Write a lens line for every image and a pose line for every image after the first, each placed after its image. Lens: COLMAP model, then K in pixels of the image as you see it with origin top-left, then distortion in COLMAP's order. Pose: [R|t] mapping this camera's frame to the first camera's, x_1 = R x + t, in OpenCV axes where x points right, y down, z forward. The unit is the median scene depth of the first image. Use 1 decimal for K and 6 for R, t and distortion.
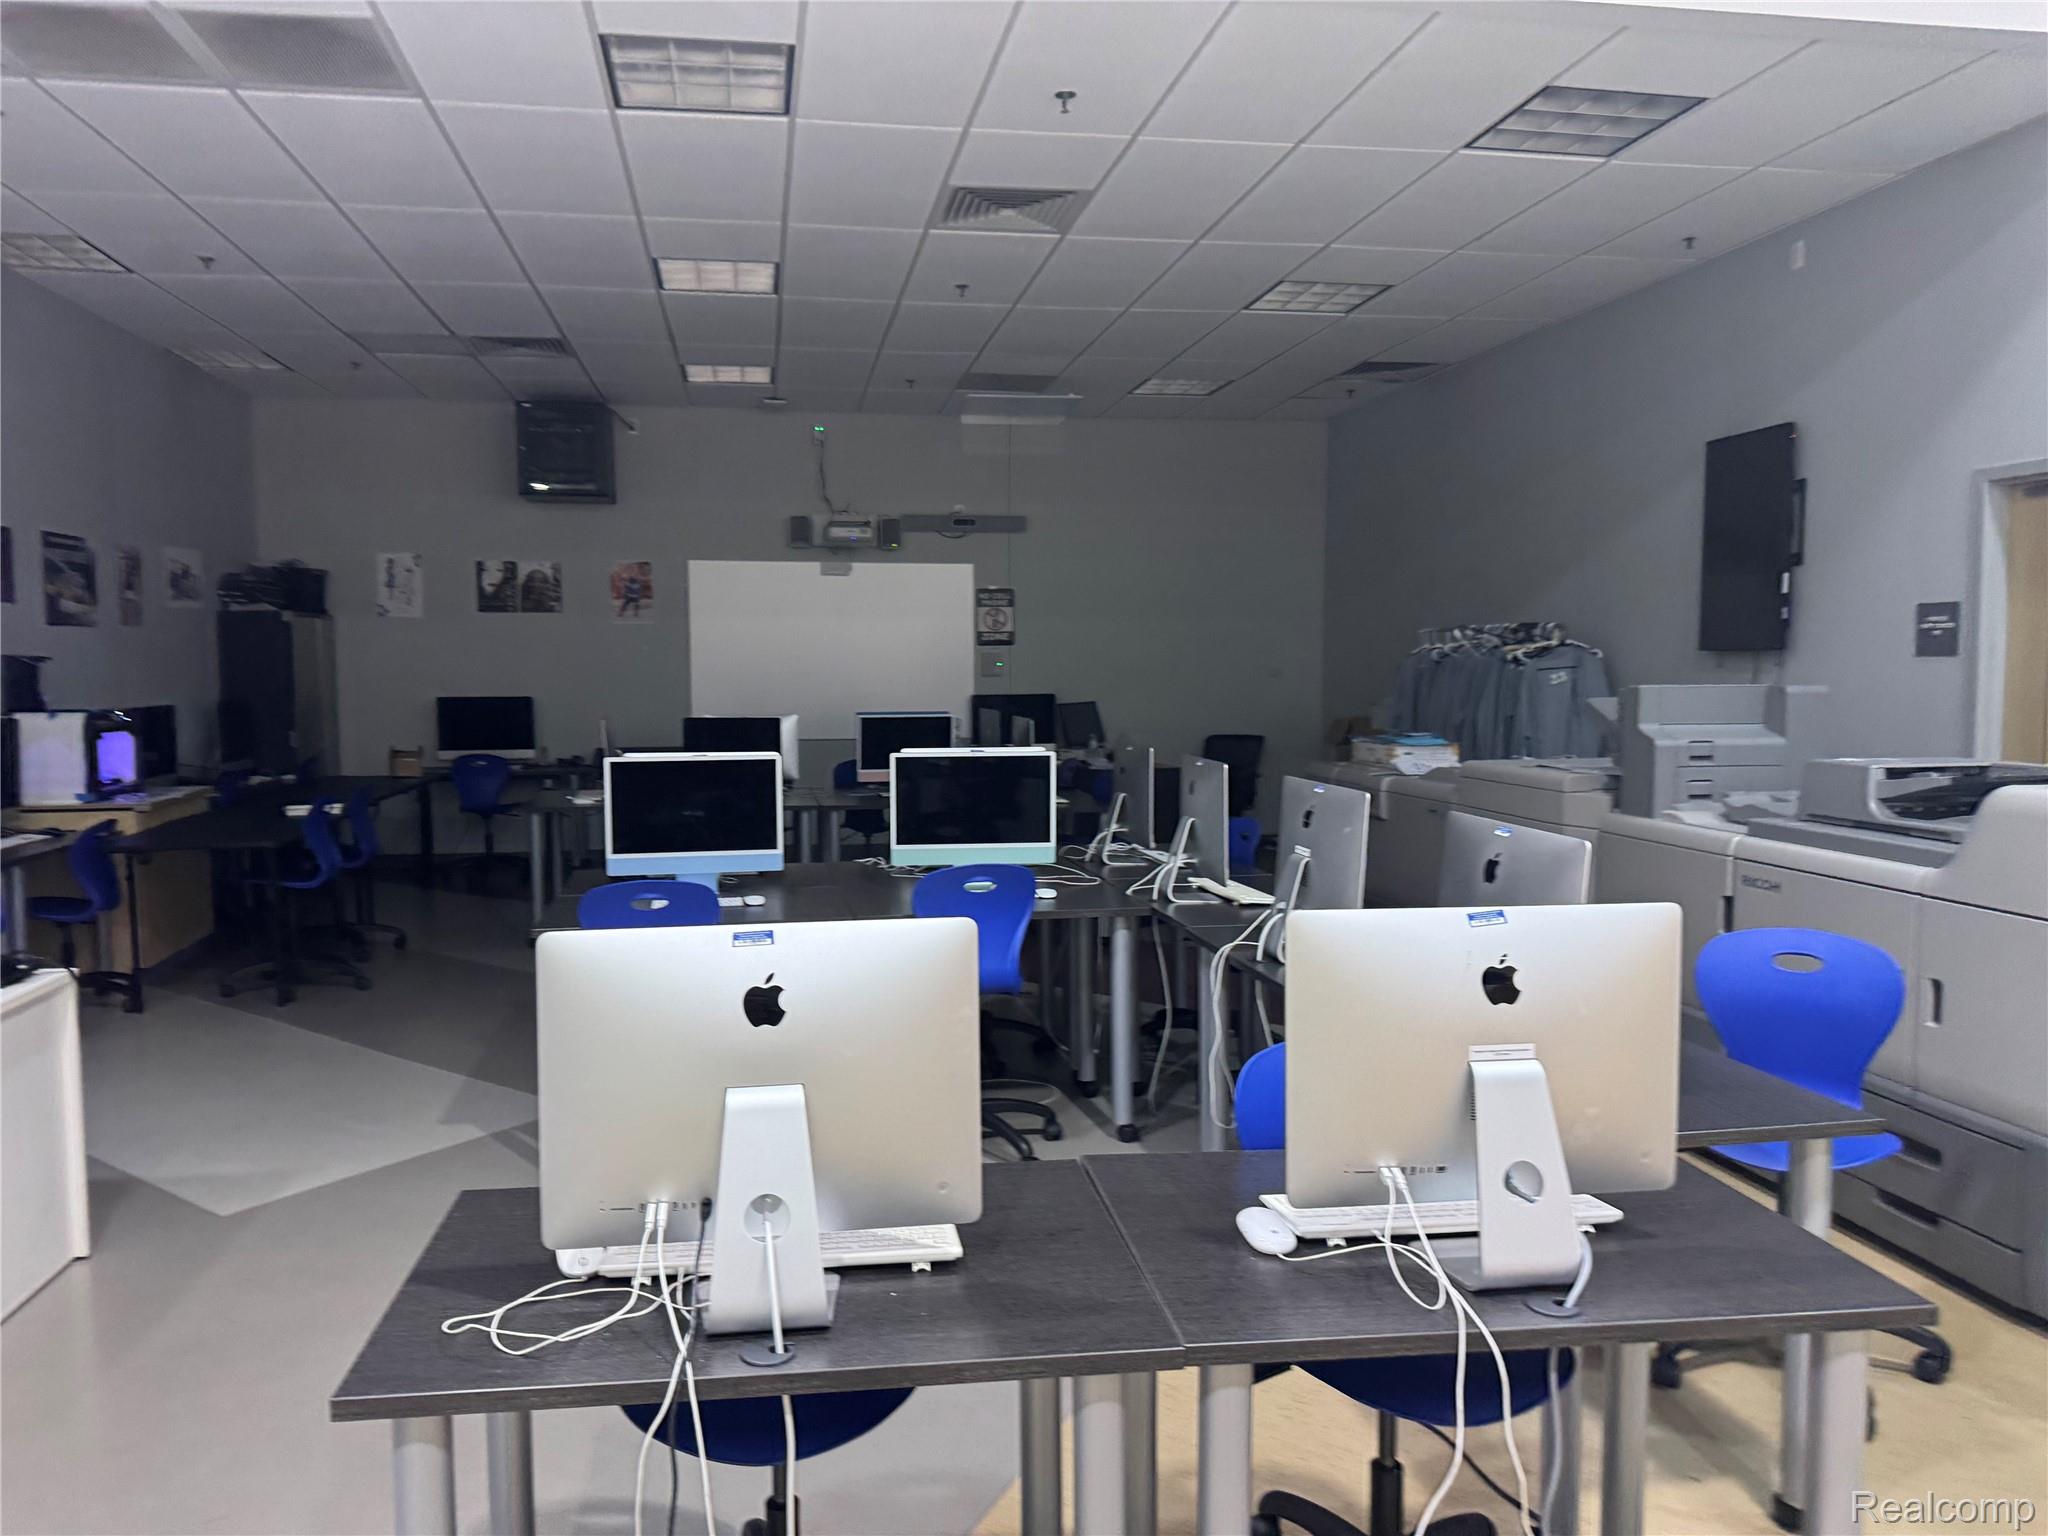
lens RADIAL K [[1454.7, 0, 1028.4], [0, 1454.7, 753.5], [0, 0, 1]] dist [0.059935, -0.067981]
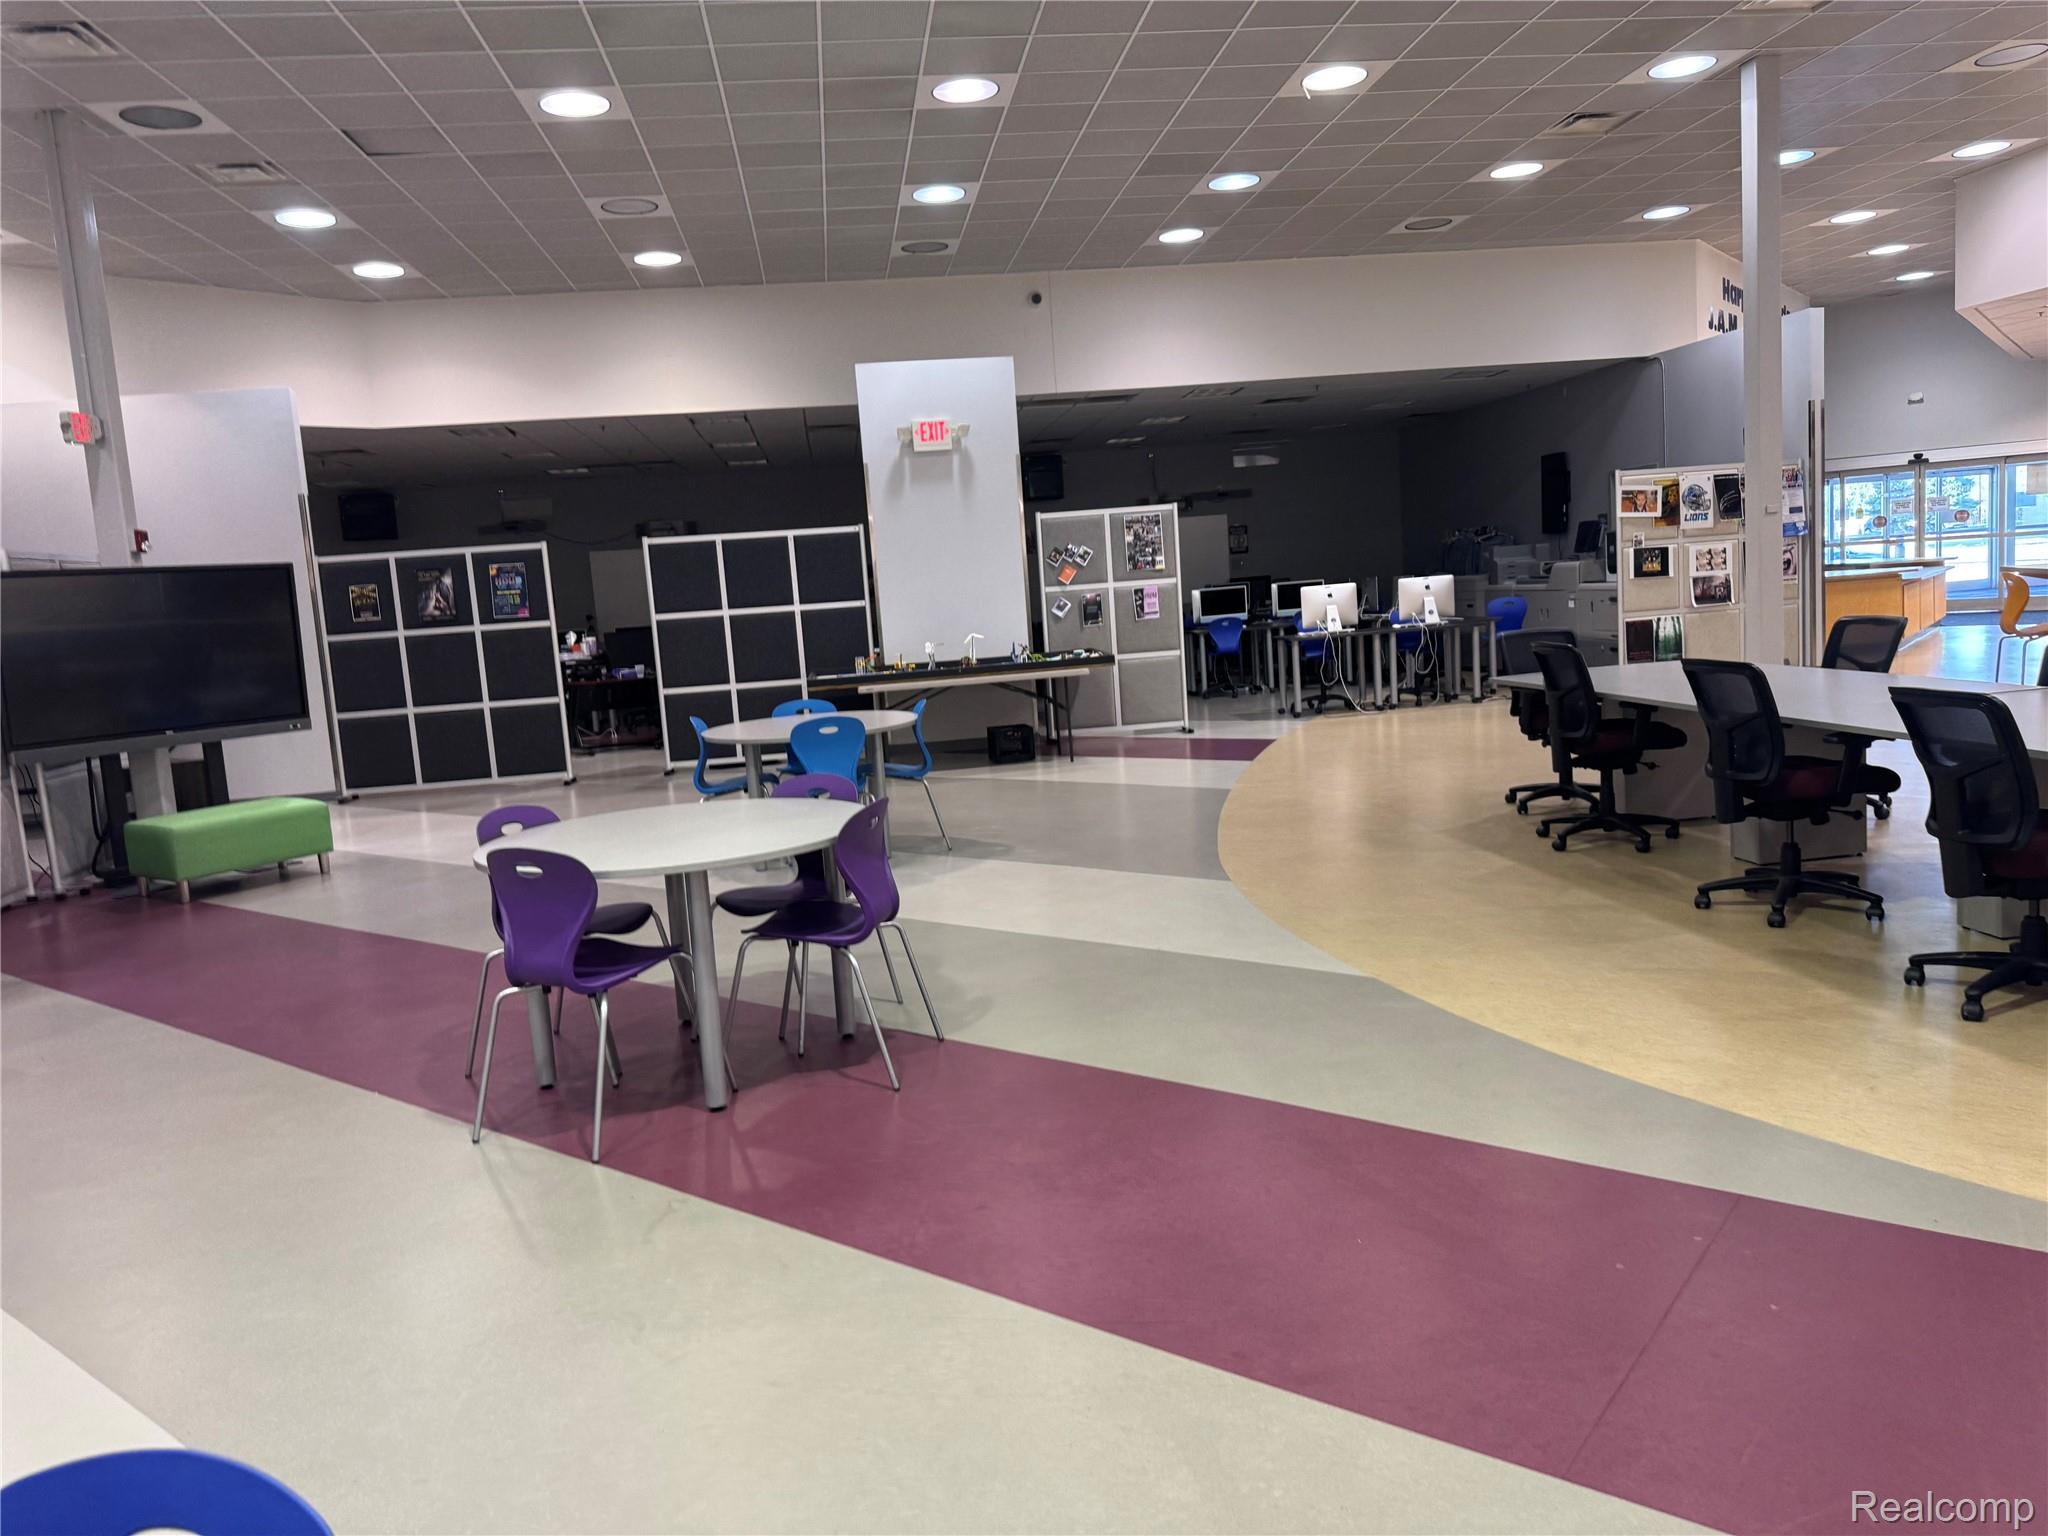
lens RADIAL K [[1454.7, 0, 1028.4], [0, 1454.7, 753.5], [0, 0, 1]] dist [0.059935, -0.067981]
pose [[0.997182, -0.053555, -0.052533, -0.230320], [0.056278, 0.997070, 0.051817, 0.085248], [0.049604, -0.054628, 0.997274, -1.099558]]
